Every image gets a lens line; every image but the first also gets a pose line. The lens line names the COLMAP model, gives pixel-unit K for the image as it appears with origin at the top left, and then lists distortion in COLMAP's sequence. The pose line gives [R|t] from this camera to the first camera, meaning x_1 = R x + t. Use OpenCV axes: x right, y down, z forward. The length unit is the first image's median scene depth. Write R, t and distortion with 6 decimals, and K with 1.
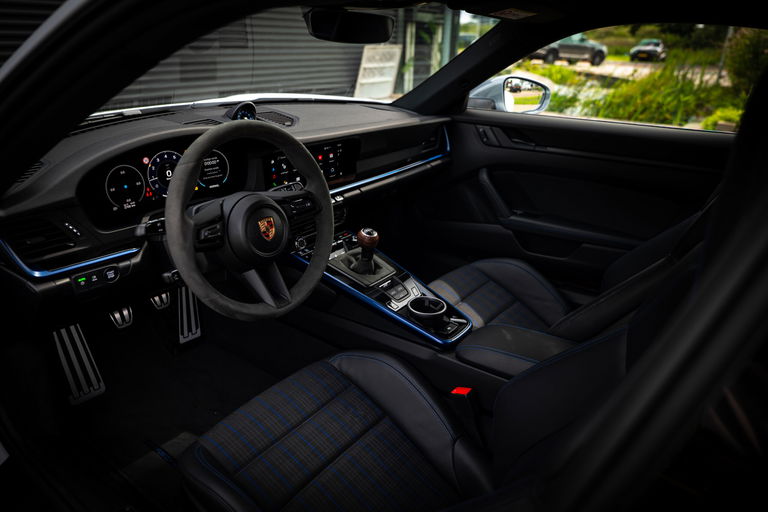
lens RADIAL K [[551.9, 0, 384.0], [0, 551.9, 256.0], [0, 0, 1]] dist [0.004545, -0.000206]
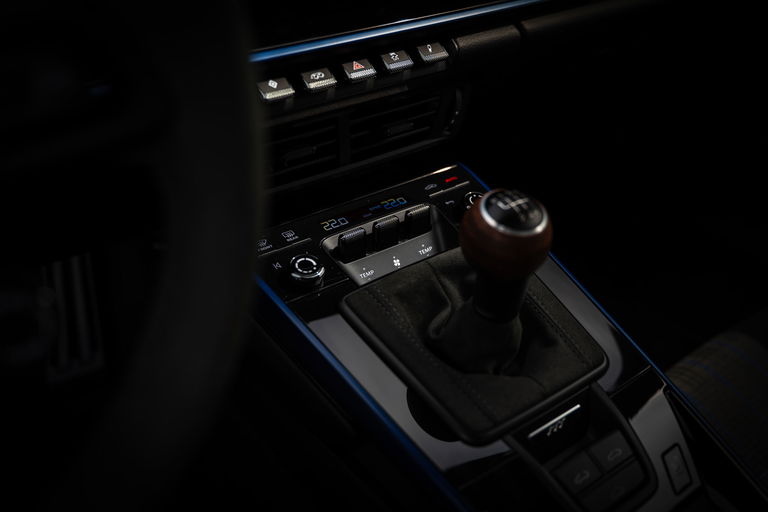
lens RADIAL K [[737.6, 0, 384.0], [0, 737.6, 256.0], [0, 0, 1]] dist [-0.002845, 0.002784]
pose [[0.957766, 0.134682, -0.254059, 0.002655], [-0.089914, 0.979496, 0.180289, -0.074373], [0.273131, -0.149831, 0.950237, 0.675202]]
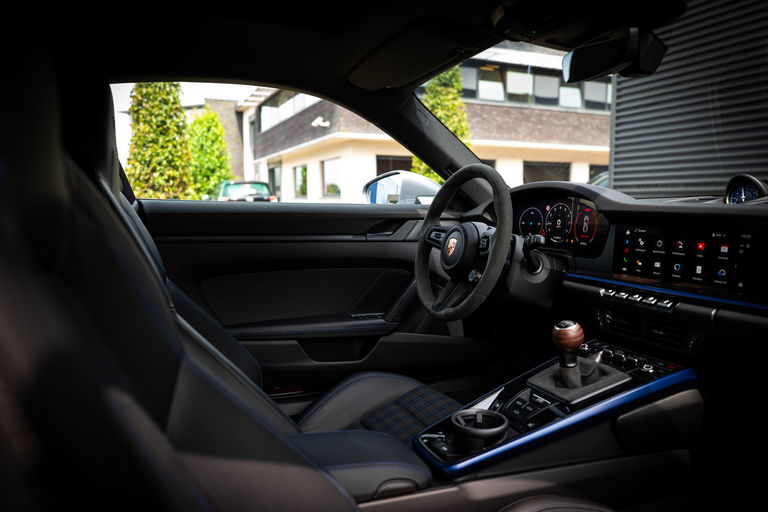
lens RADIAL K [[564.0, 0, 384.0], [0, 564.0, 256.0], [0, 0, 1]] dist [0.001094, 0.001426]
pose [[-0.505361, 0.051616, -0.861363, 0.706471], [-0.348841, 0.900785, 0.258643, -0.226601], [0.789253, 0.431187, -0.437216, 1.079966]]
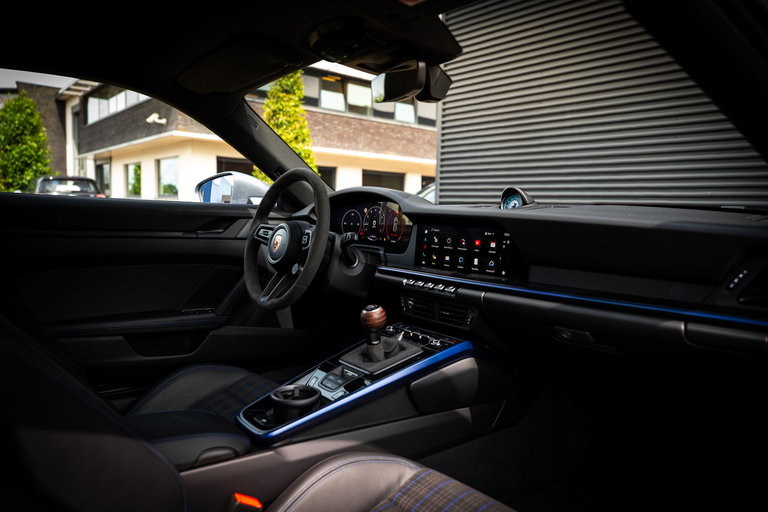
lens RADIAL K [[551.9, 0, 384.0], [0, 551.9, 256.0], [0, 0, 1]] dist [0.004545, -0.000206]
pose [[-0.248375, 0.044257, -0.967652, 0.763682], [-0.408404, 0.901043, 0.146038, -0.240988], [0.878360, 0.431465, -0.205722, 1.138271]]
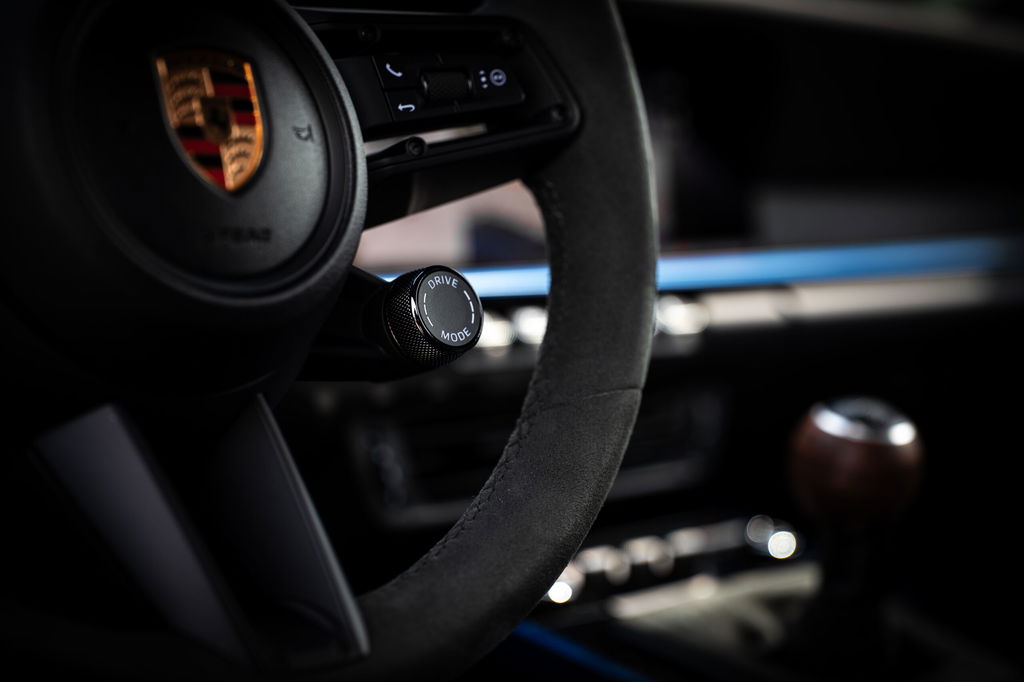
lens RADIAL K [[2032.7, 0, 512.0], [0, 2032.7, 341.0], [0, 0, 1]] dist [-0.018994, -0.037956]
pose [[0.989218, -0.044582, -0.139497, -0.044160], [-0.004953, 0.941807, -0.336118, 0.141281], [0.146364, 0.333185, 0.931432, 0.392057]]
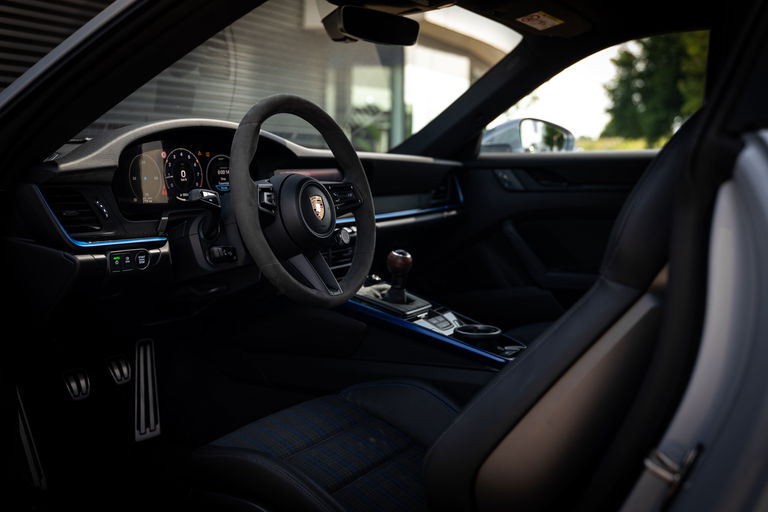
lens RADIAL K [[848.8, 0, 384.0], [0, 848.8, 256.0], [0, 0, 1]] dist [-0.017443, -0.011846]
pose [[0.993947, -0.033029, 0.104782, -0.187225], [0.060416, 0.960905, -0.270206, 0.307396], [-0.091761, 0.274901, 0.957084, -0.241099]]
